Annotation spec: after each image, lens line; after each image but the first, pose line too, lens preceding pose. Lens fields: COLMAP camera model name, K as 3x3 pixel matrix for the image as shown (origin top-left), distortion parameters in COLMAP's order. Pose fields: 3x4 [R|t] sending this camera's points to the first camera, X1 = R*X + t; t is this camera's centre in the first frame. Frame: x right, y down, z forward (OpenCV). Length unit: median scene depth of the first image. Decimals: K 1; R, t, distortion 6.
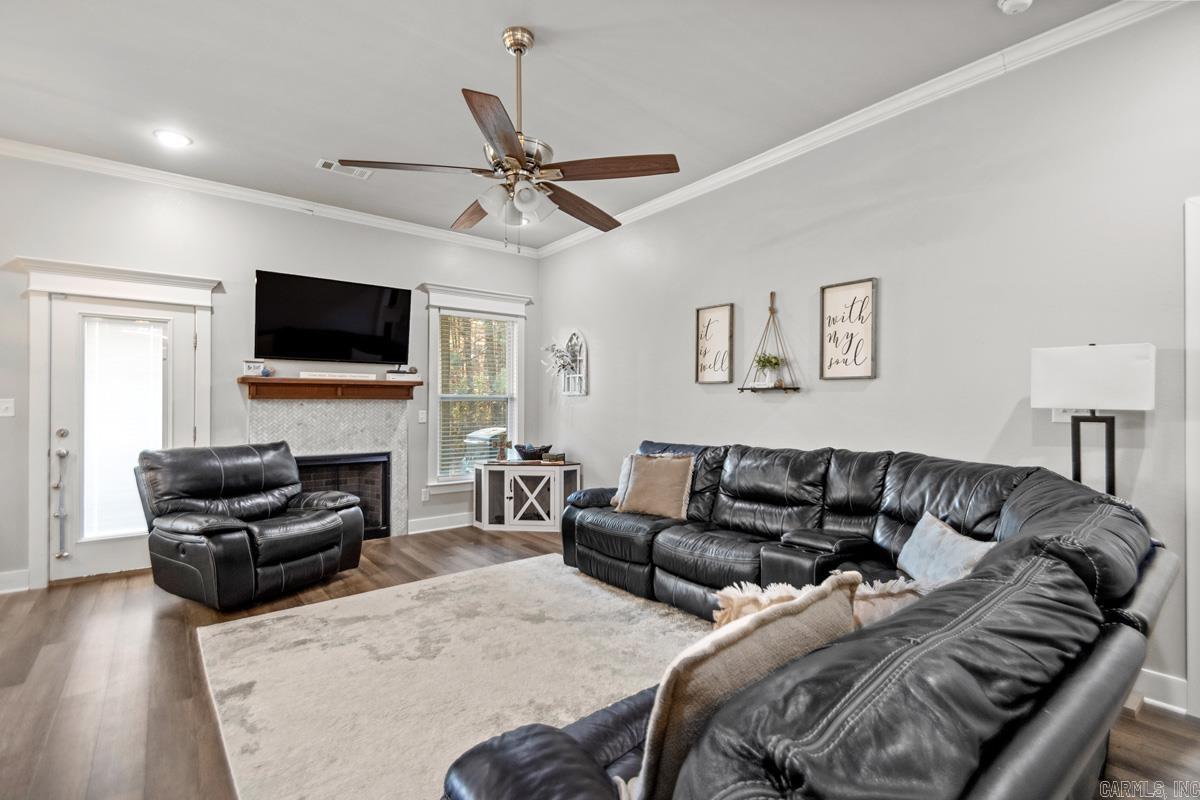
lens RADIAL K [[547.6, 0, 616.8], [0, 547.6, 406.1], [0, 0, 1]] dist [0.007398, -0.006003]
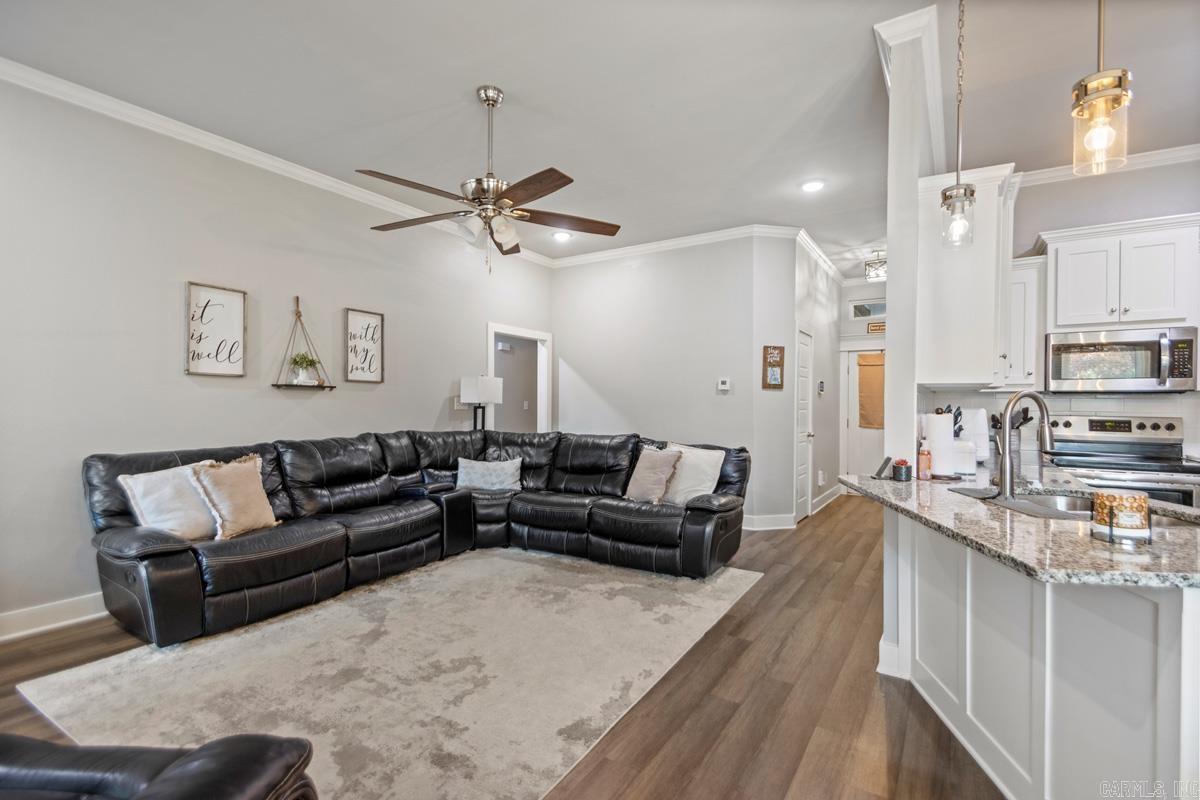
lens RADIAL K [[547.6, 0, 617.9], [0, 547.6, 400.3], [0, 0, 1]] dist [0.007398, -0.006003]
pose [[-0.334022, -0.000117, 0.942565, -0.935319], [-0.001481, 0.999999, -0.000400, -0.003560], [-0.942564, -0.001530, -0.334022, 0.754117]]
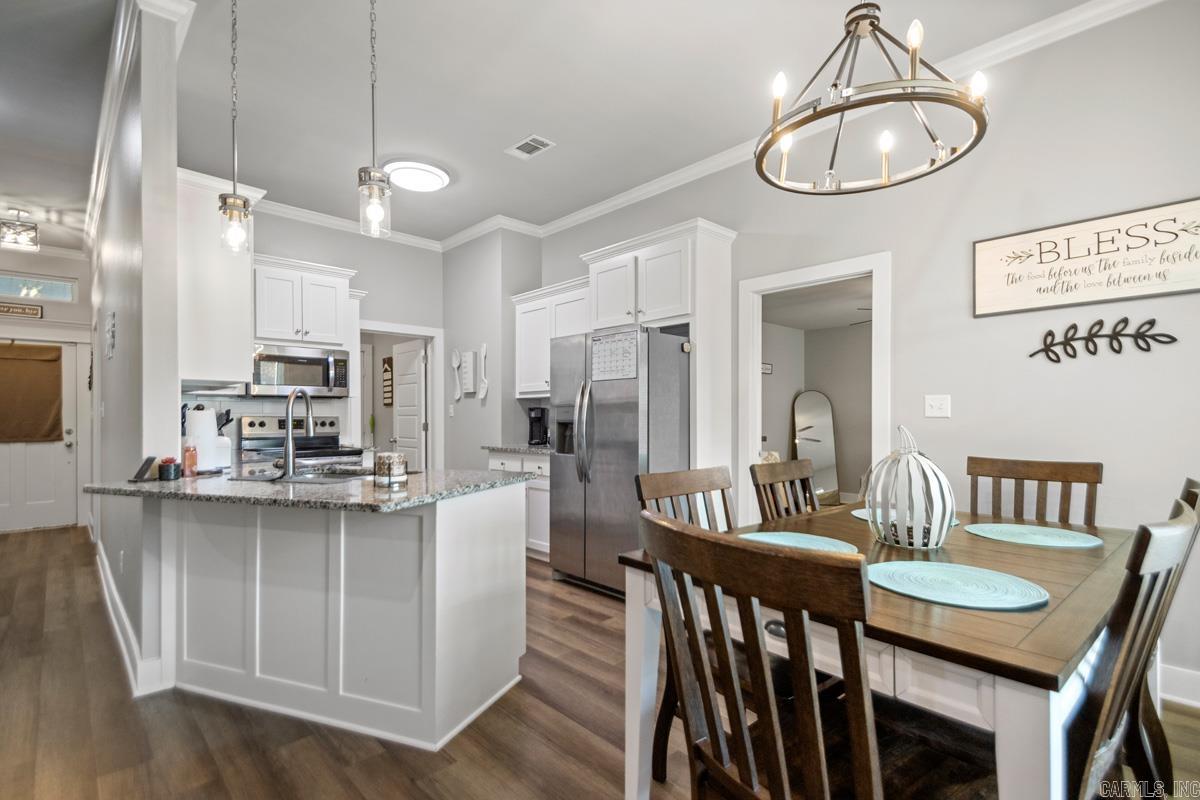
lens RADIAL K [[568.2, 0, 602.2], [0, 568.2, 412.7], [0, 0, 1]] dist [0.003191, -0.004682]
pose [[-0.996039, 0.000712, -0.088917, -0.870056], [0.000654, 1.000000, 0.000683, 0.013562], [0.088917, 0.000623, -0.996039, 0.890706]]
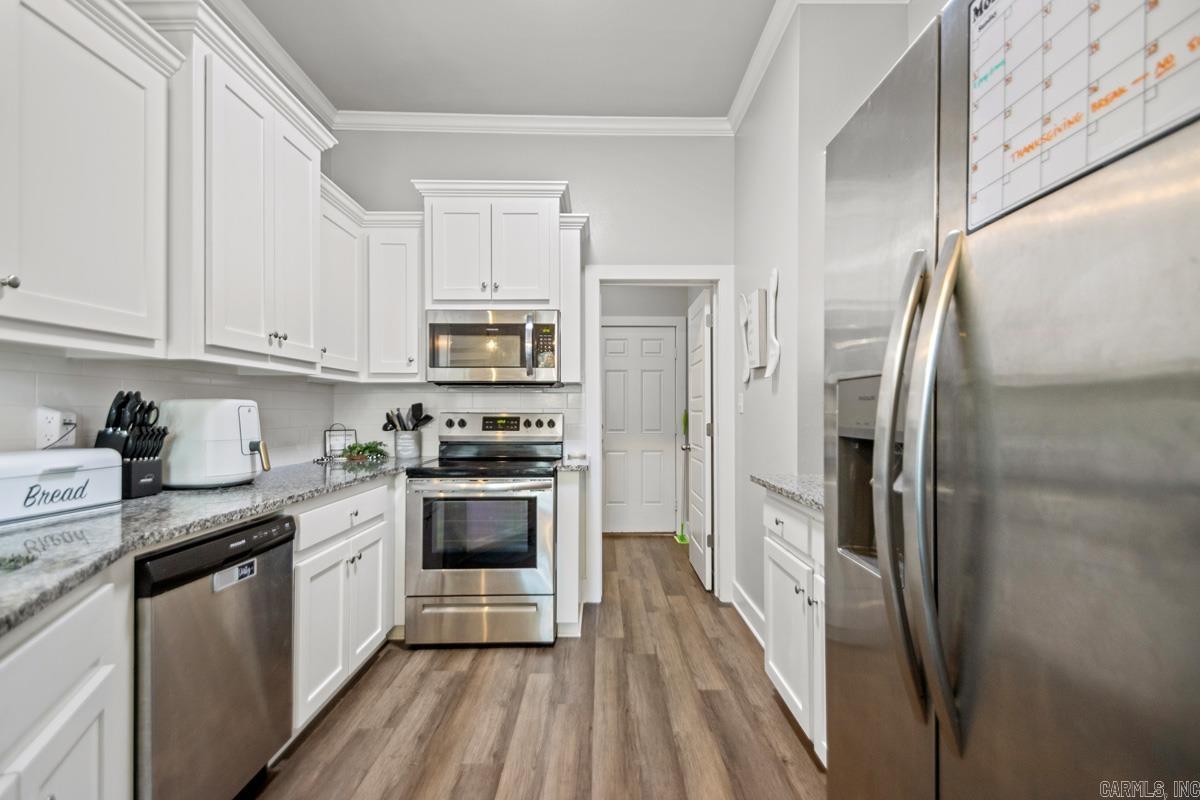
lens RADIAL K [[547.6, 0, 601.3], [0, 547.6, 419.8], [0, 0, 1]] dist [0.007398, -0.006003]
pose [[-0.784855, -0.006087, 0.619649, -0.951030], [0.005658, 0.999840, 0.016987, 0.019574], [-0.619653, 0.016838, -0.784695, 0.191237]]
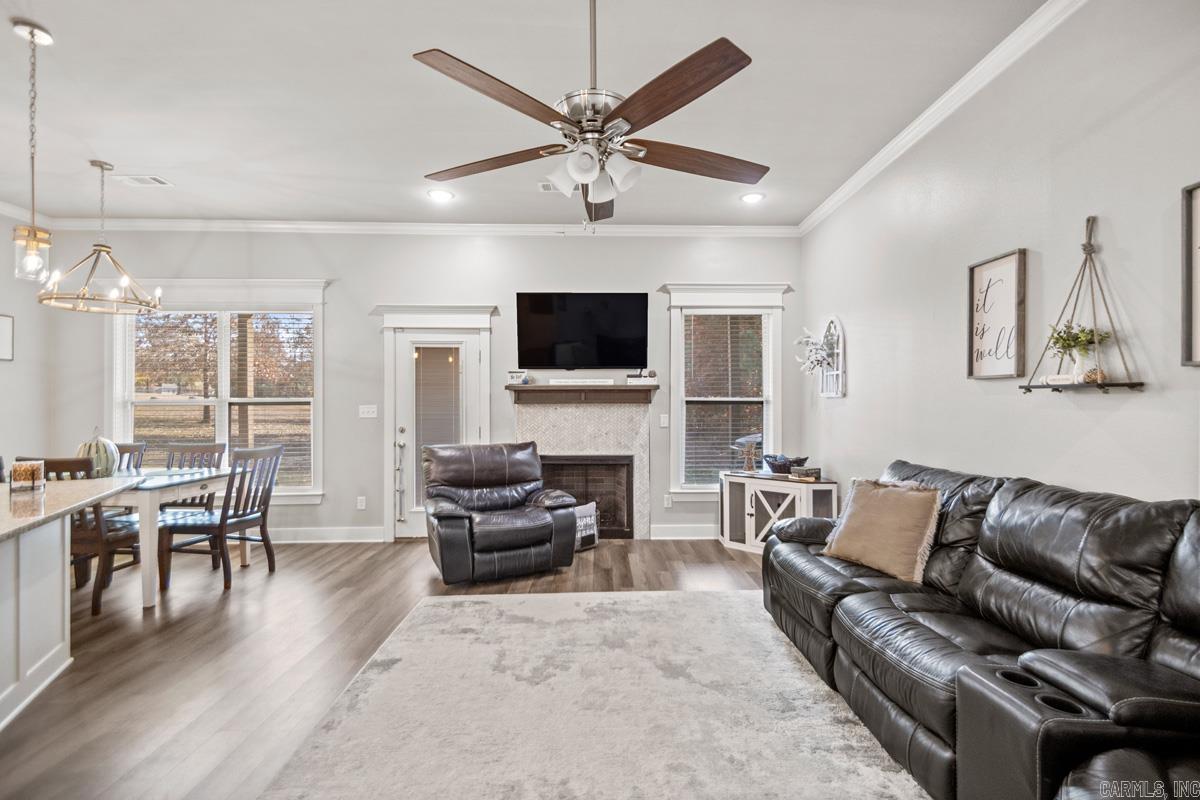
lens RADIAL K [[547.6, 0, 614.3], [0, 547.6, 402.8], [0, 0, 1]] dist [0.007398, -0.006003]
pose [[0.791876, -0.003261, -0.610673, 0.236262], [-0.000268, 0.999984, -0.005687, -0.009893], [0.610682, 0.004667, 0.791862, 0.235967]]
